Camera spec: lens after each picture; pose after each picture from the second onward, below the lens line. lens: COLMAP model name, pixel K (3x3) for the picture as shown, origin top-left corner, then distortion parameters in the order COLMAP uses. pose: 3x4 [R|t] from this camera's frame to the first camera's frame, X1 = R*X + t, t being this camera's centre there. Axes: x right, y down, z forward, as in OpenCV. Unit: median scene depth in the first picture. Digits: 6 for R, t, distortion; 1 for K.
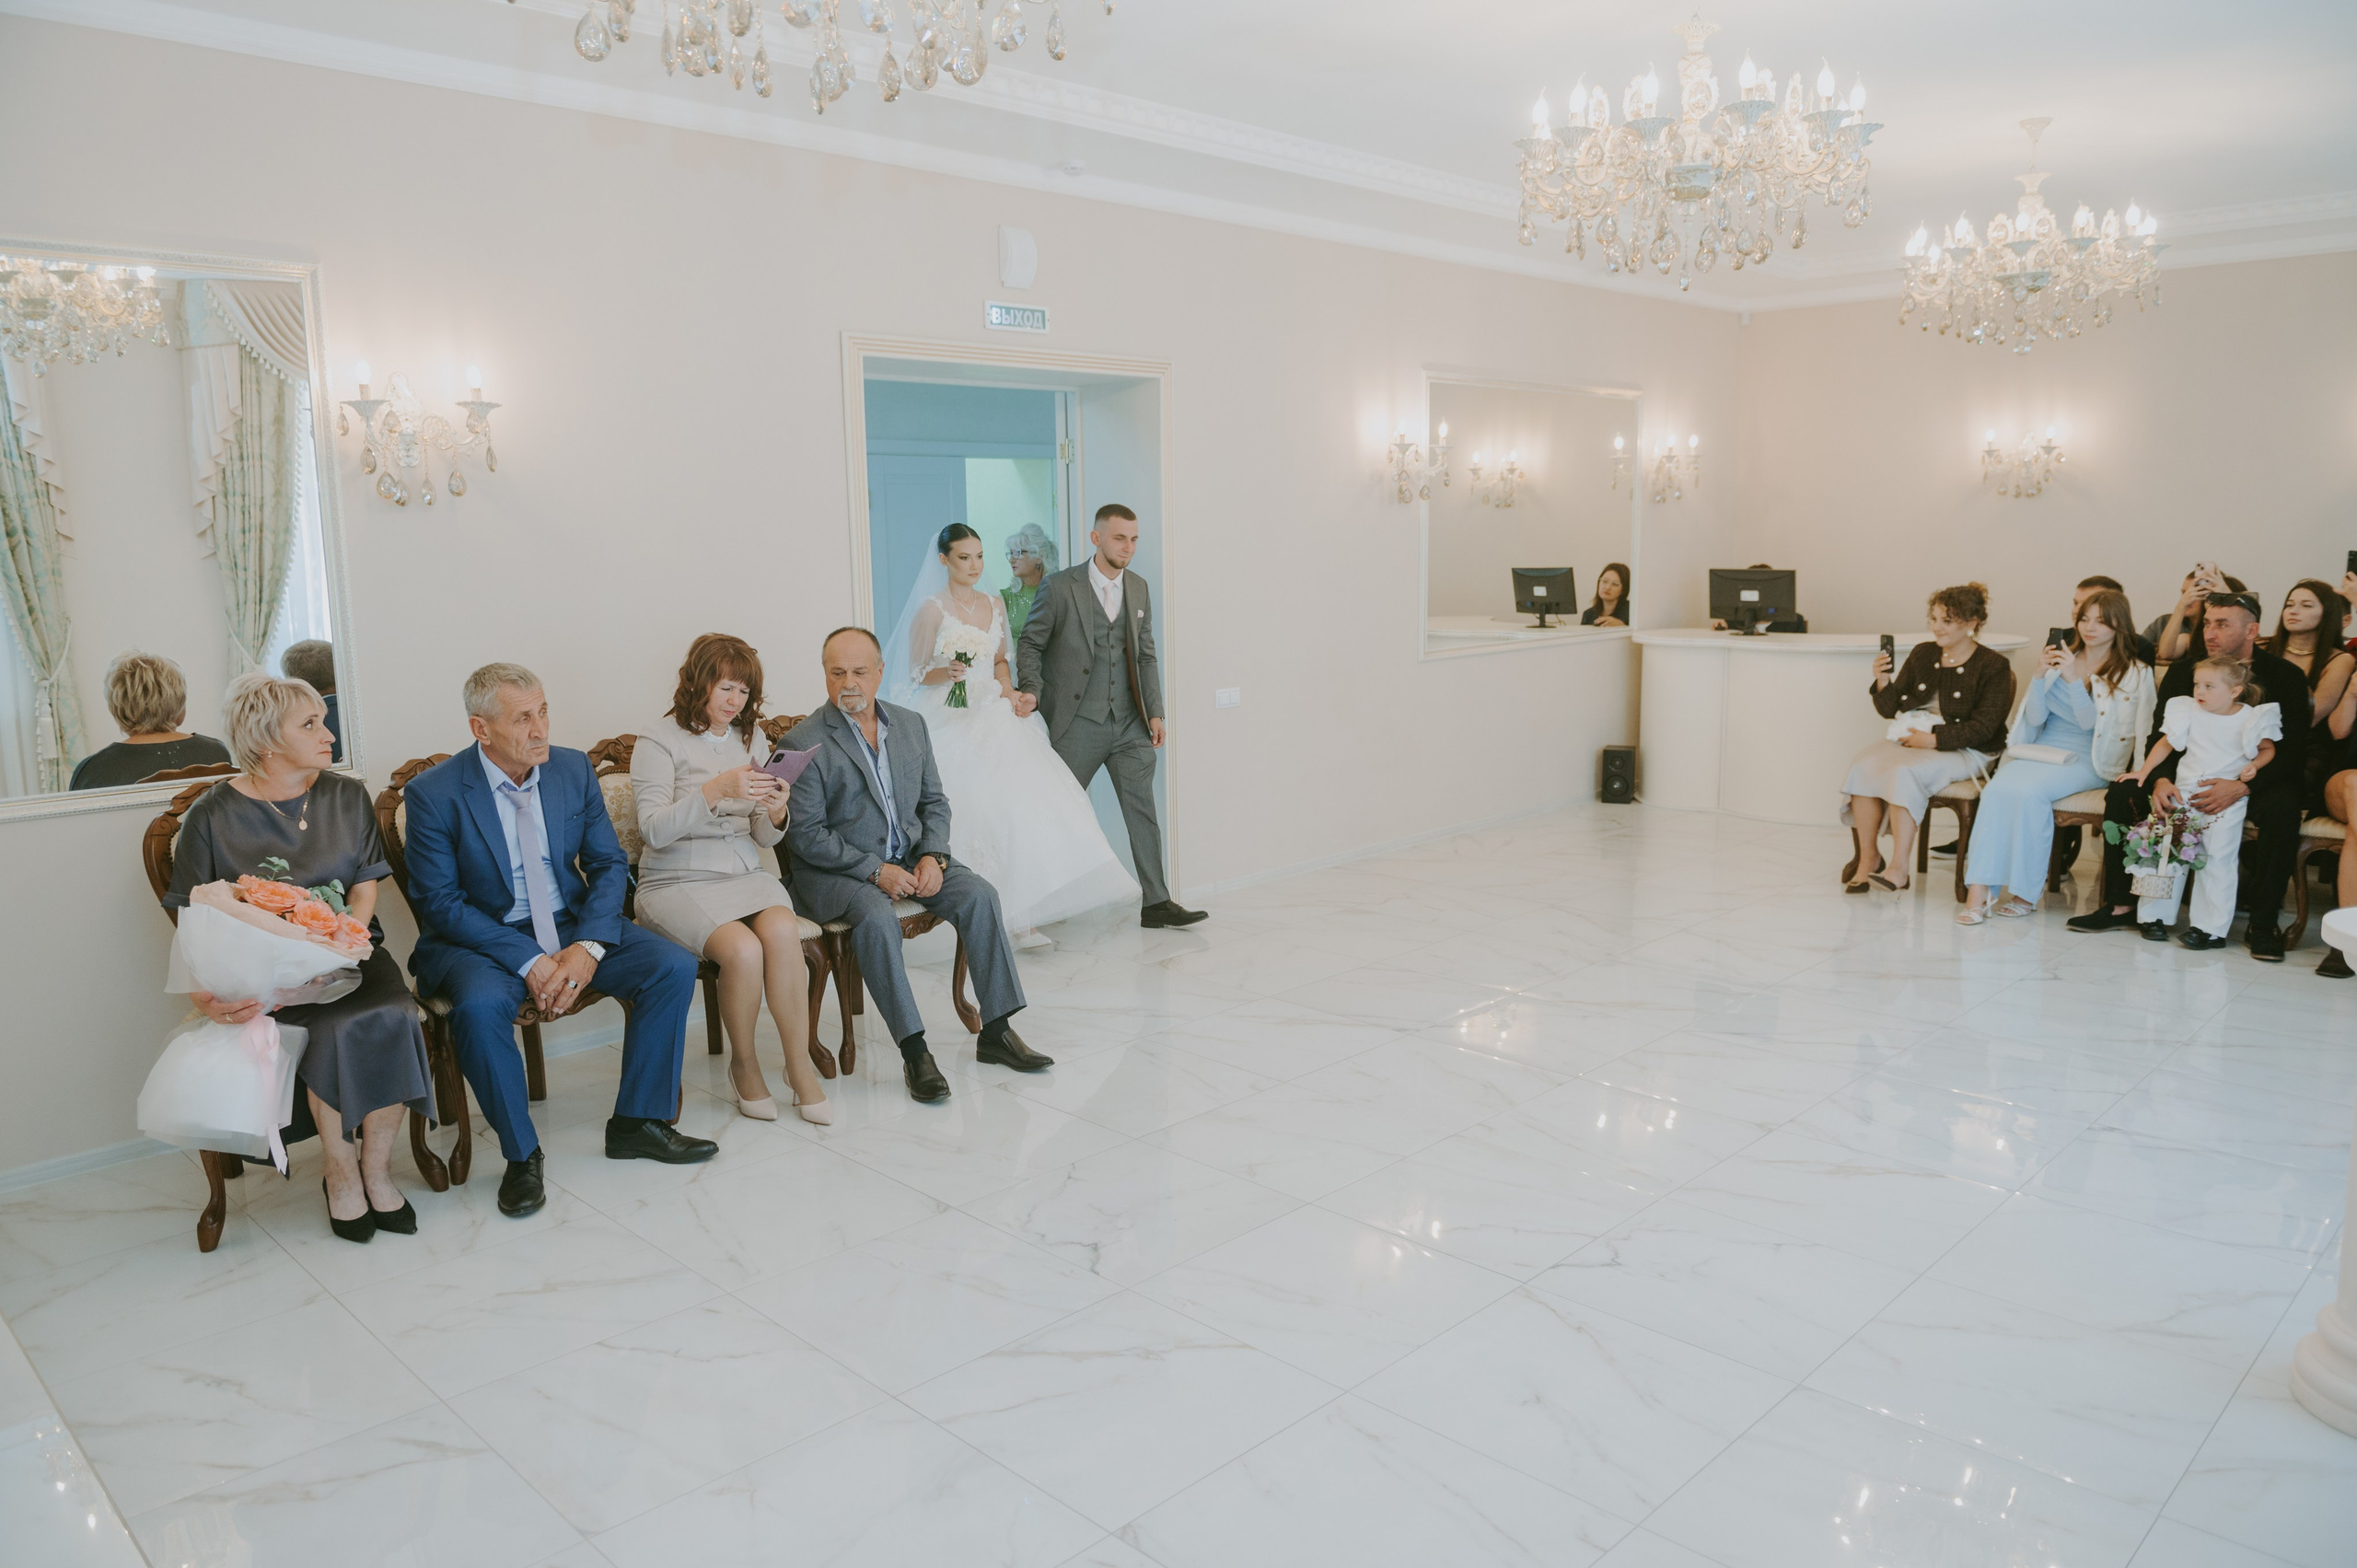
lens RADIAL K [[1661.4, 0, 1178.5], [0, 1661.4, 784.0], [0, 0, 1]] dist [-0.002207, -0.007676]
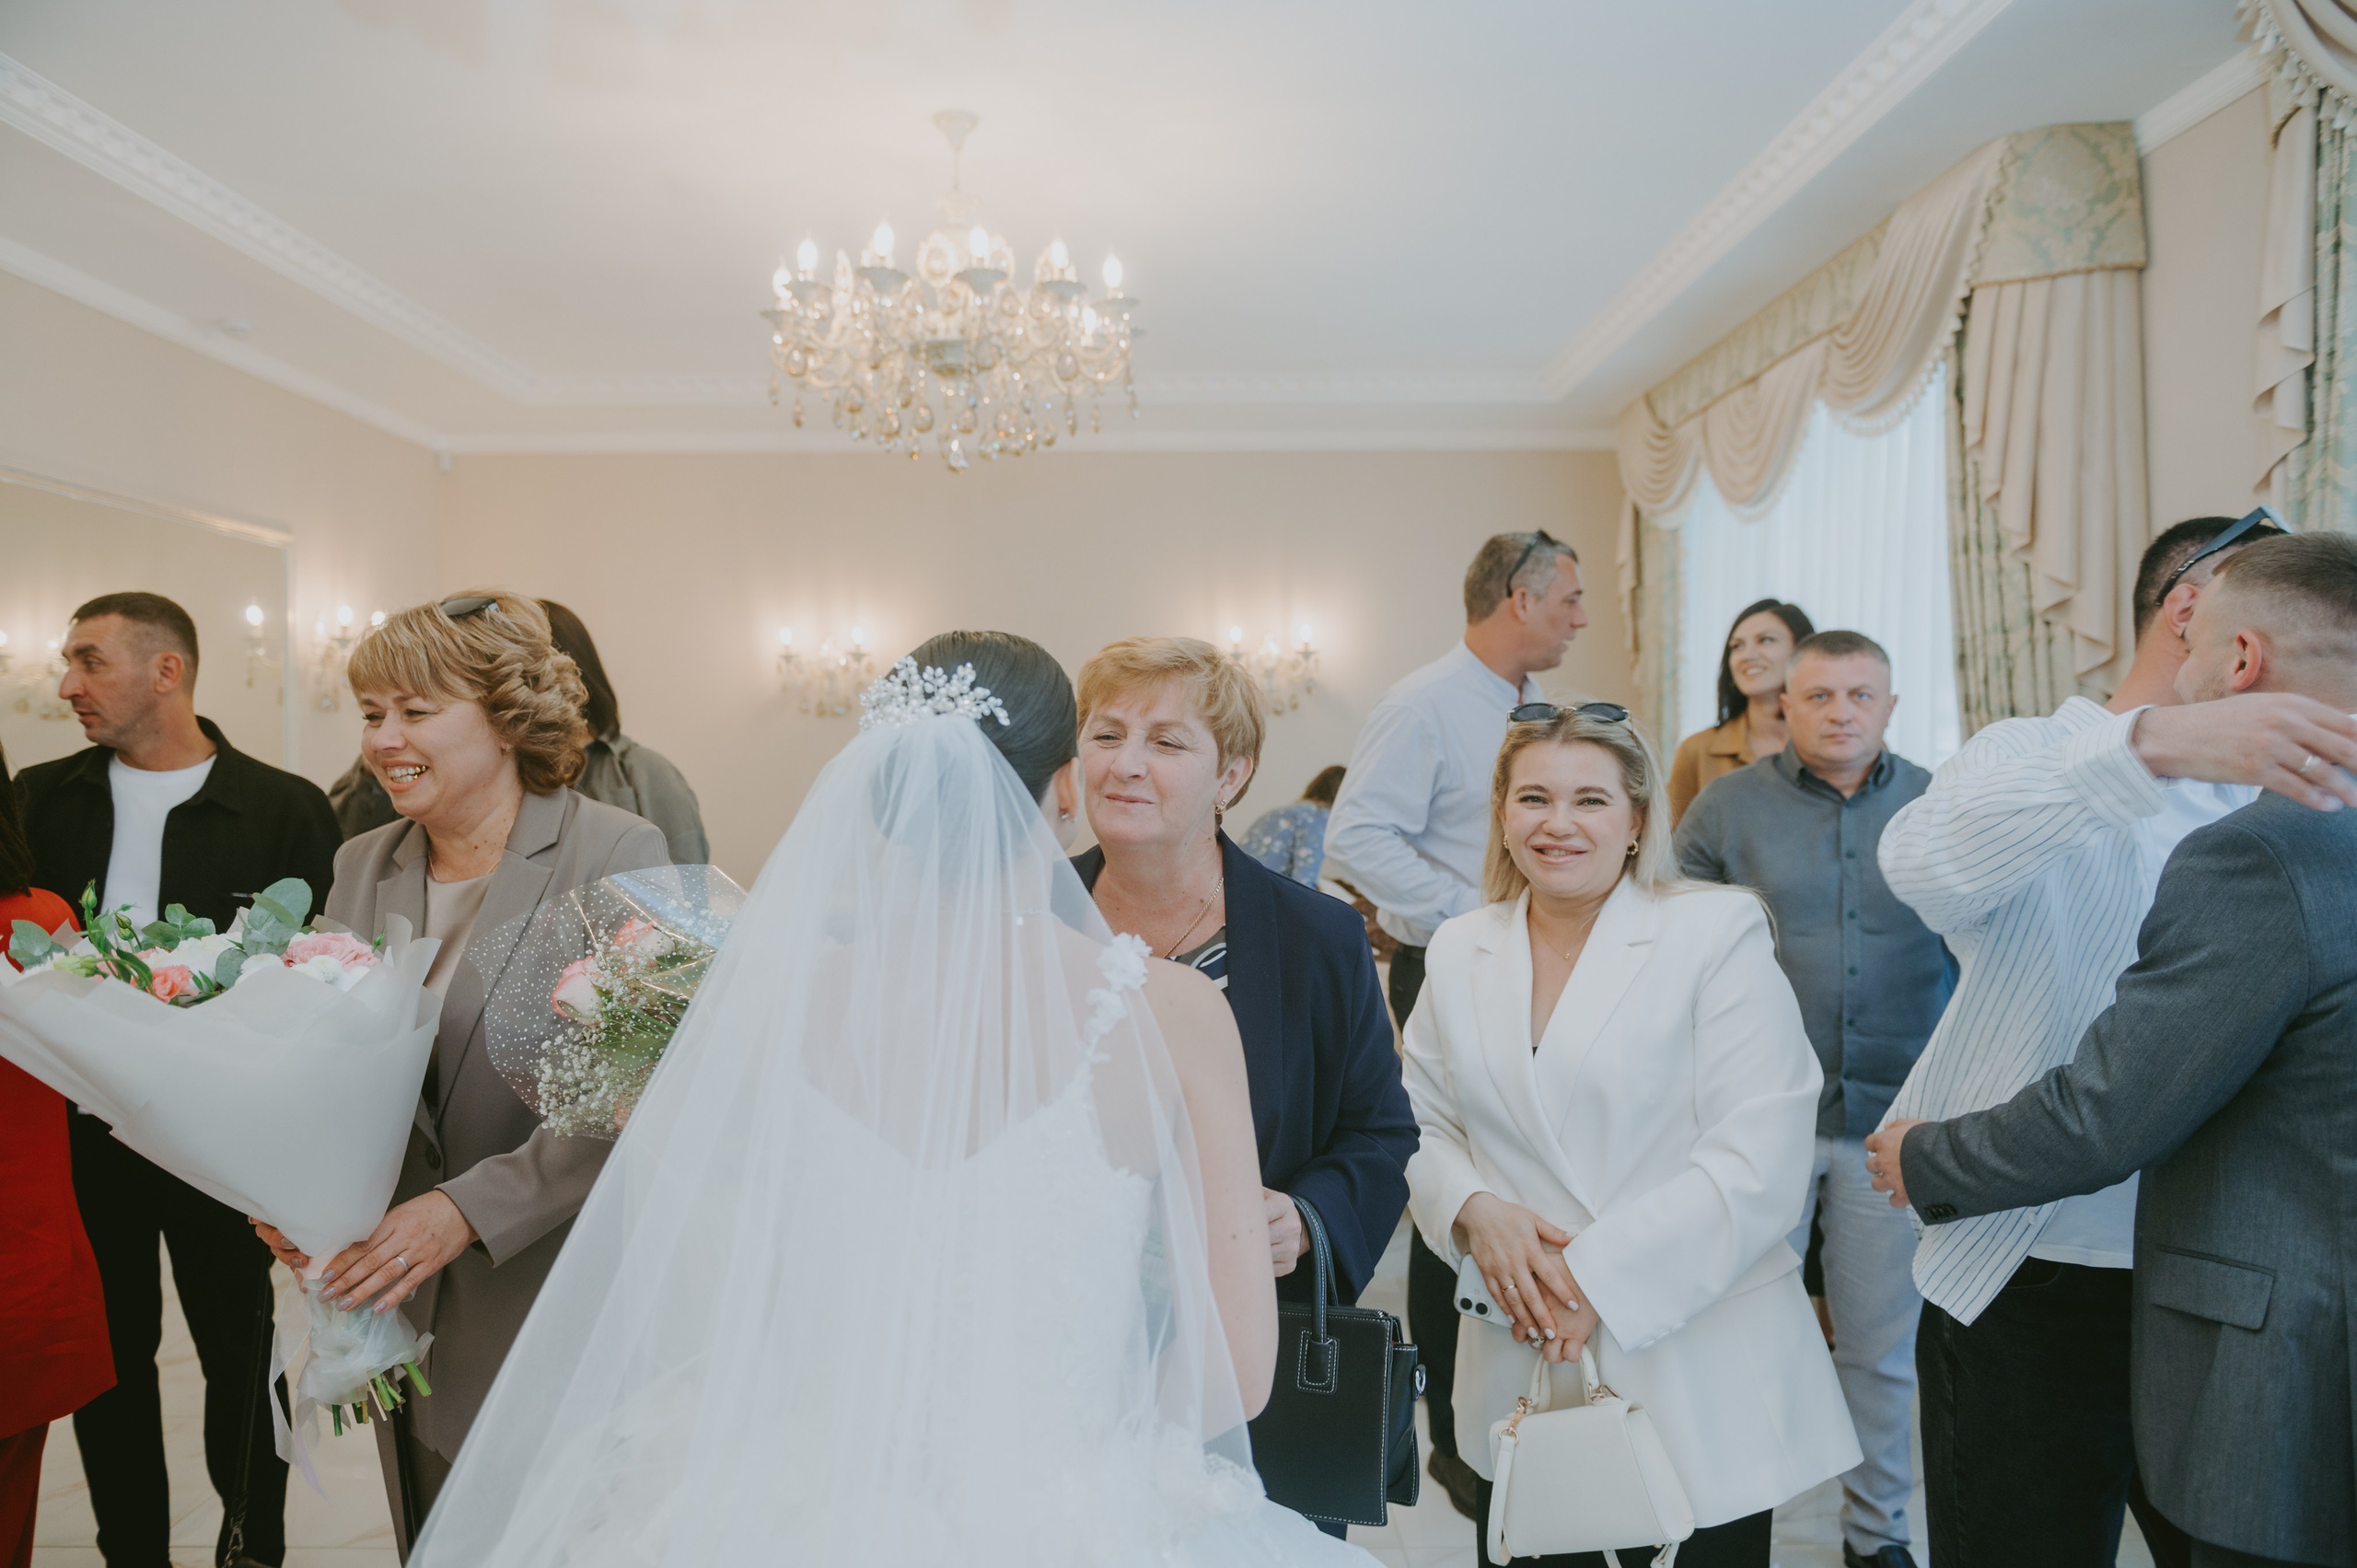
lens RADIAL K [[1661.4, 0, 1178.5], [0, 1661.4, 784.0], [0, 0, 1]] dist [-0.002207, -0.007676]
pose [[0.721187, 0.001952, 0.692737, 0.083316], [0.100402, 0.989143, -0.107313, -0.039699], [-0.685426, 0.146946, 0.713161, 0.326345]]
